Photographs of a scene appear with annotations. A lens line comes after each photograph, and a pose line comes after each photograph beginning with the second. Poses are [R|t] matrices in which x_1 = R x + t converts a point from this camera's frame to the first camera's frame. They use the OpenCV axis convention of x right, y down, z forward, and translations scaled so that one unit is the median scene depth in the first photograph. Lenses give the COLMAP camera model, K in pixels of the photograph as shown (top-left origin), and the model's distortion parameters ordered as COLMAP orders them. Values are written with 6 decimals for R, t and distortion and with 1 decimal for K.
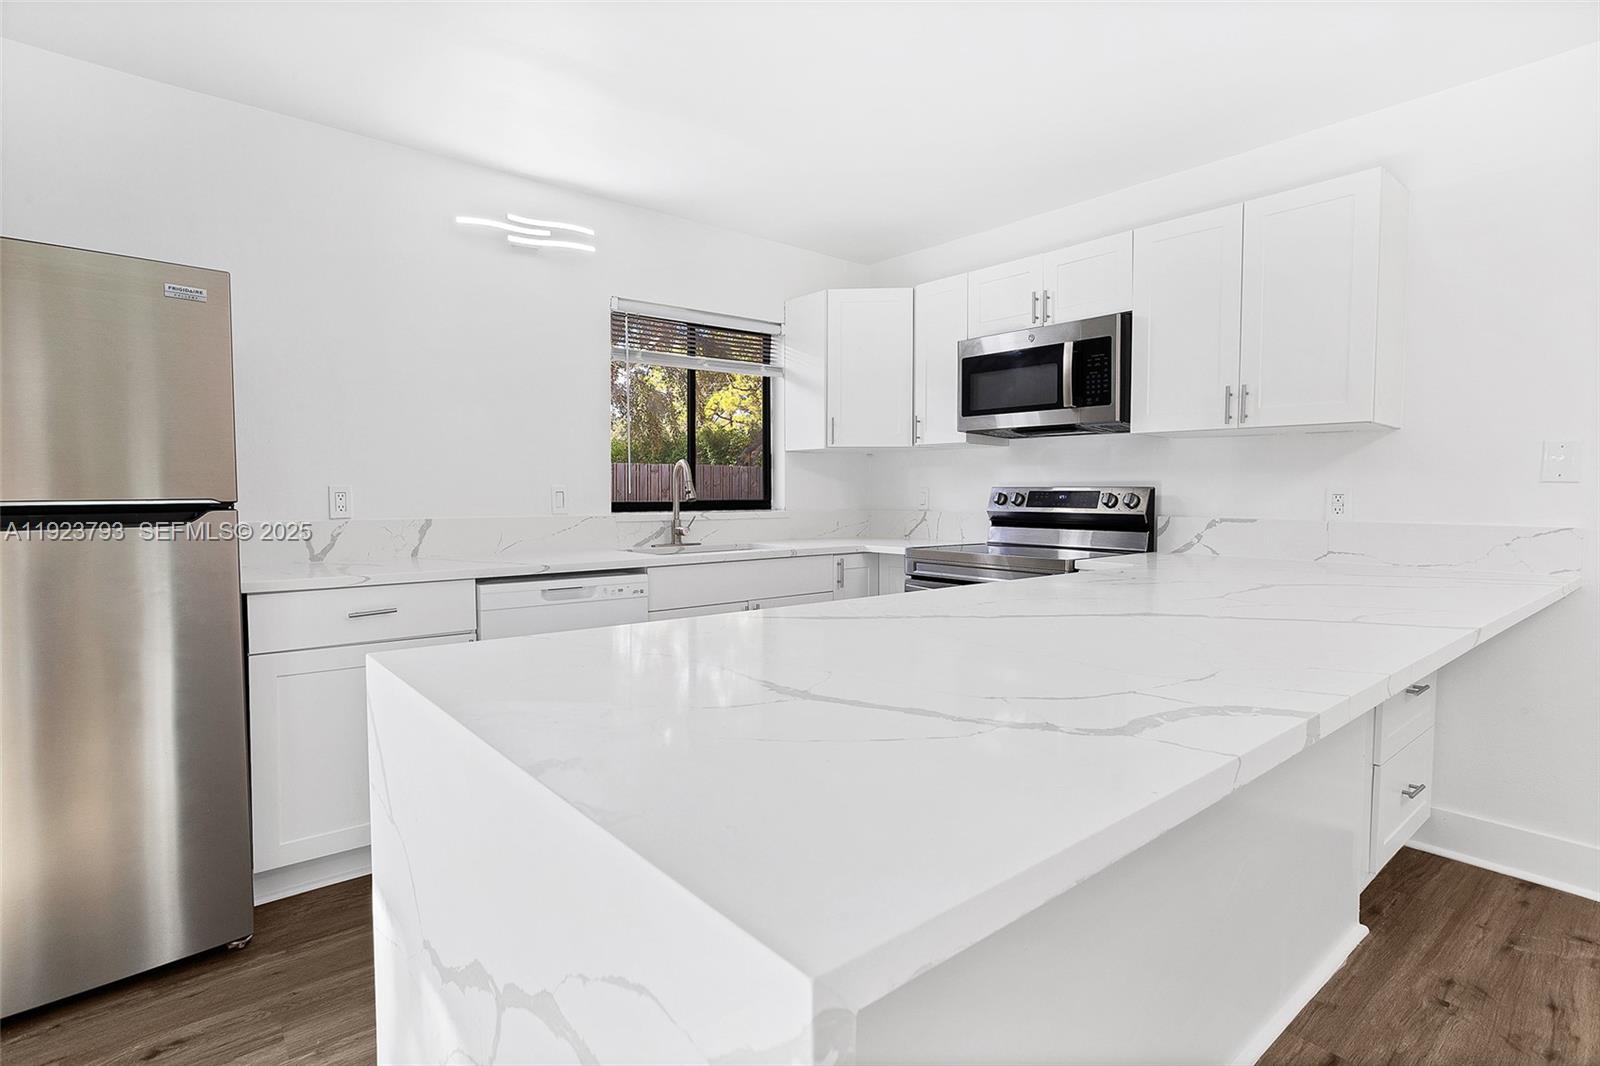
lens RADIAL K [[806.1, 0, 783.3], [0, 806.1, 512.8], [0, 0, 1]] dist [-0.041087, 0.022302]
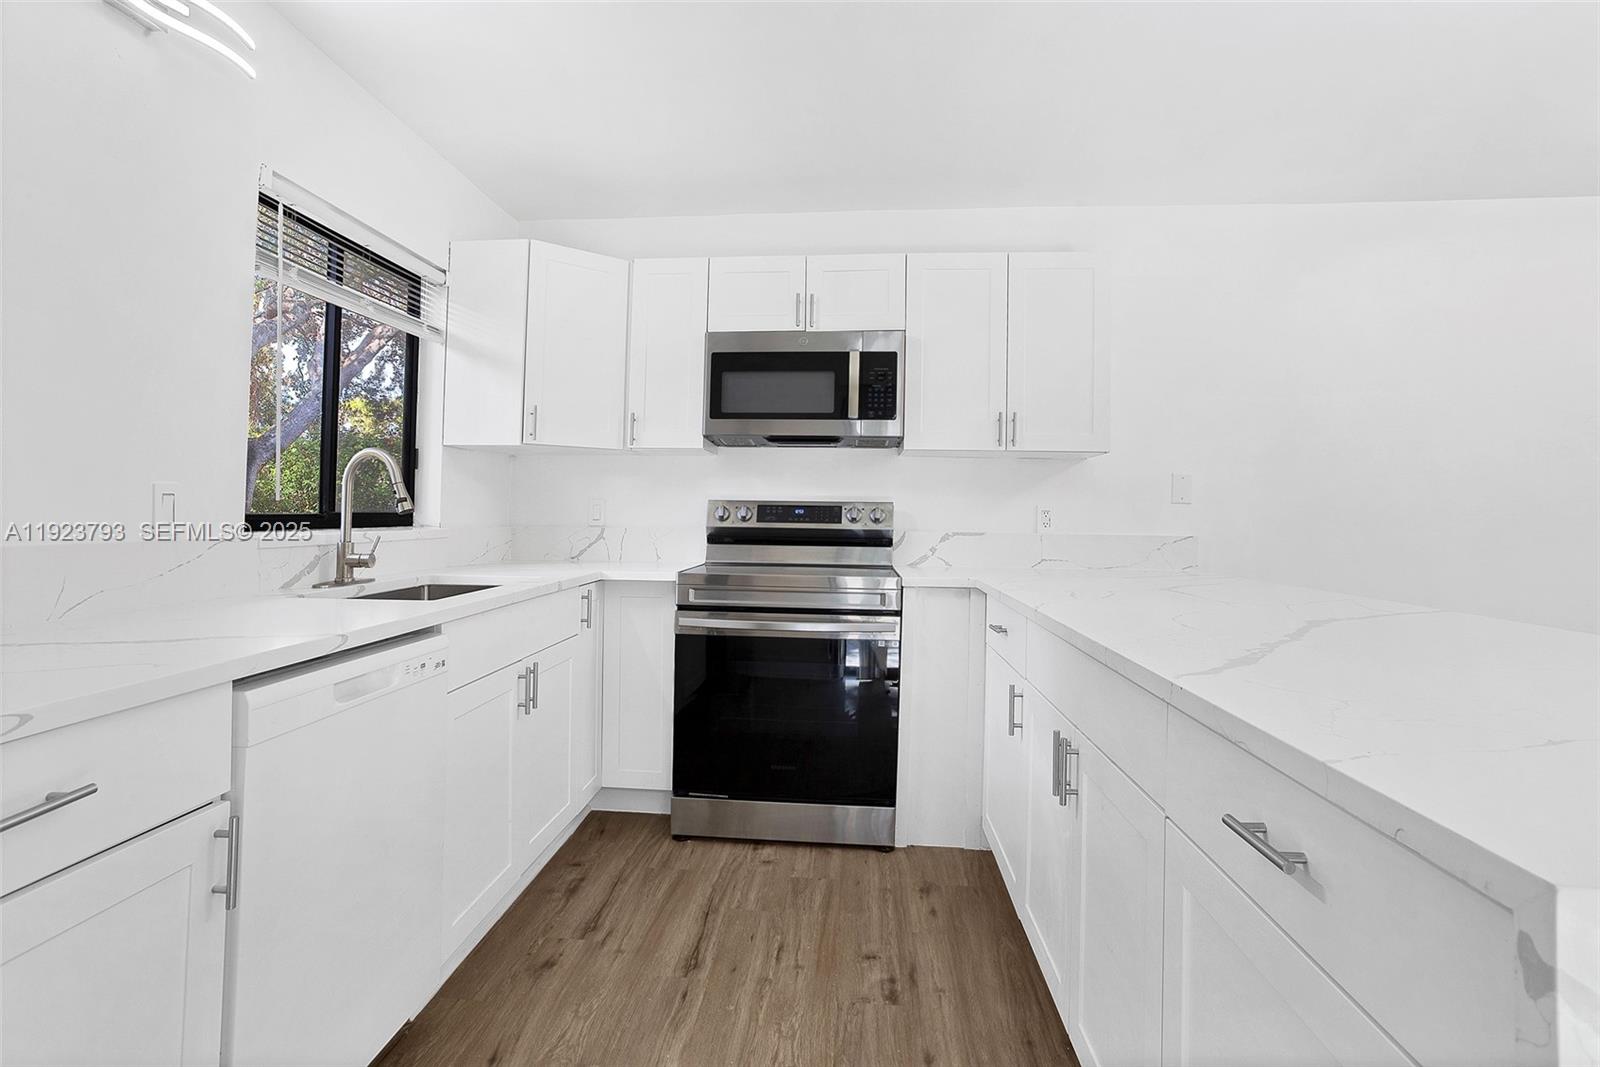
lens RADIAL K [[826.7, 0, 768.9], [0, 826.7, 485.3], [0, 0, 1]] dist [-0.002441, -0.000021]
pose [[0.701642, 0.032071, 0.711808, -0.382606], [0.006650, 0.998648, -0.051549, -0.000491], [-0.712499, 0.040902, 0.700480, 0.342434]]
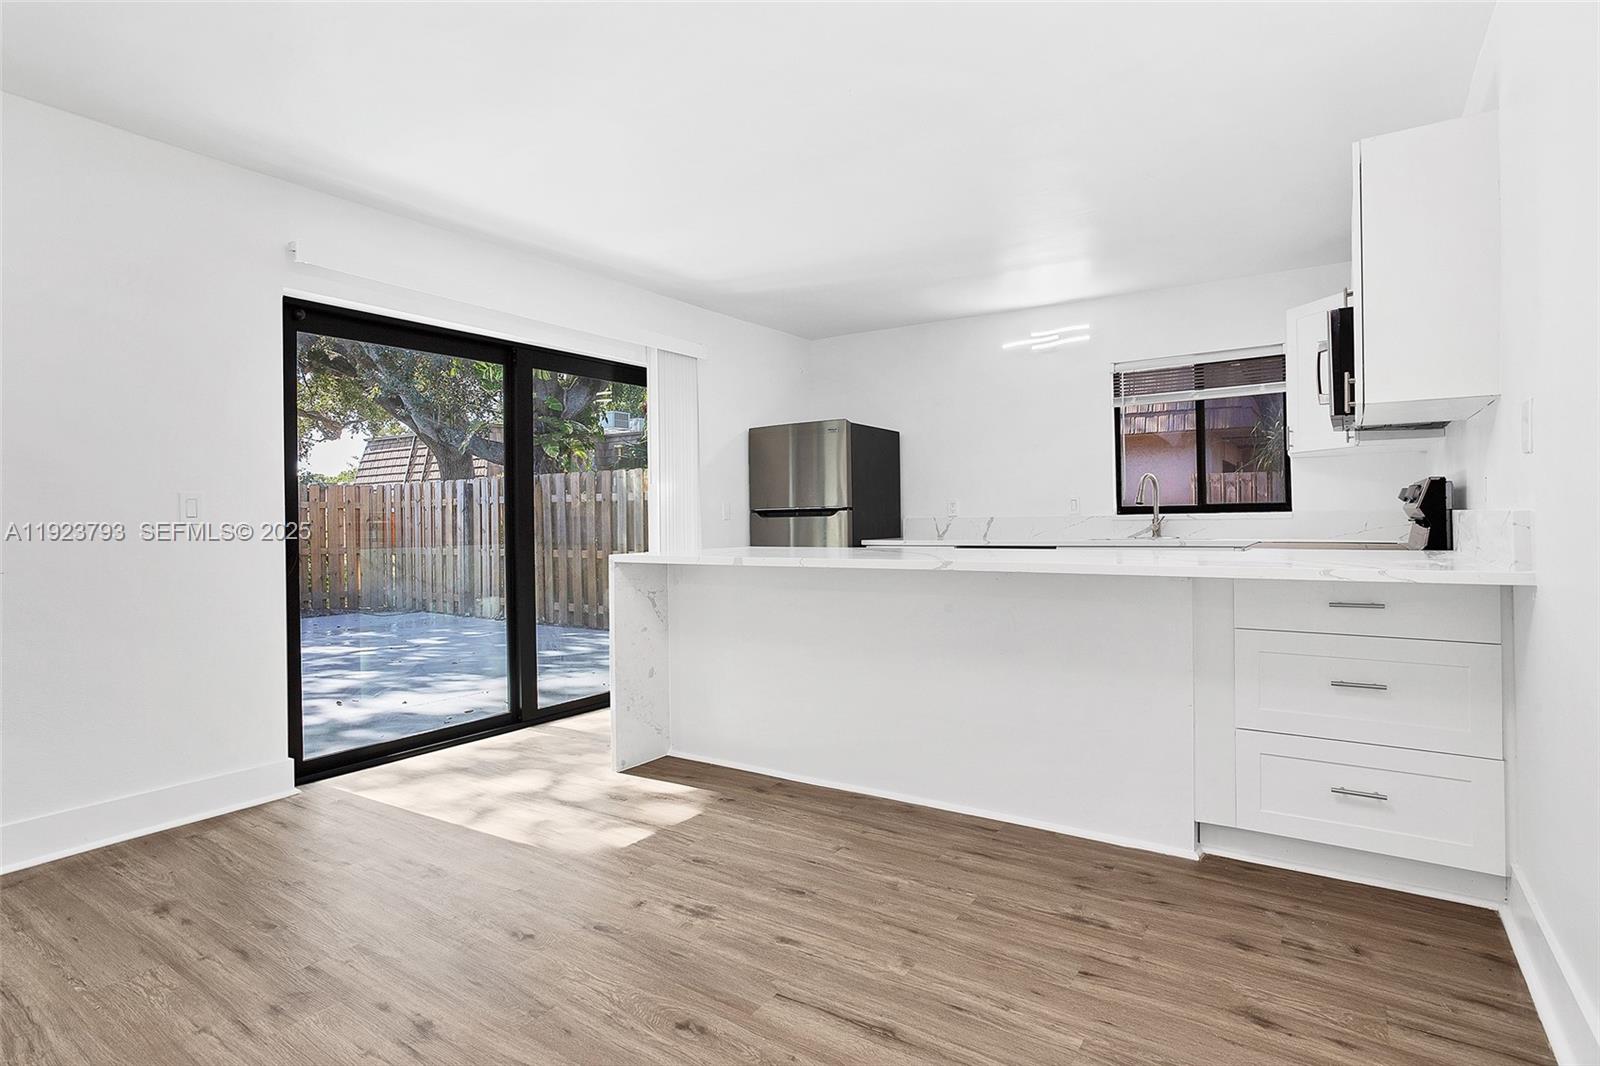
lens RADIAL K [[806.1, 0, 783.3], [0, 806.1, 512.8], [0, 0, 1]] dist [-0.041087, 0.022302]
pose [[0.287050, -0.003226, -0.957910, 1.020742], [-0.011614, 0.999909, -0.006848, 0.013735], [0.957845, 0.013091, 0.286986, 0.032465]]
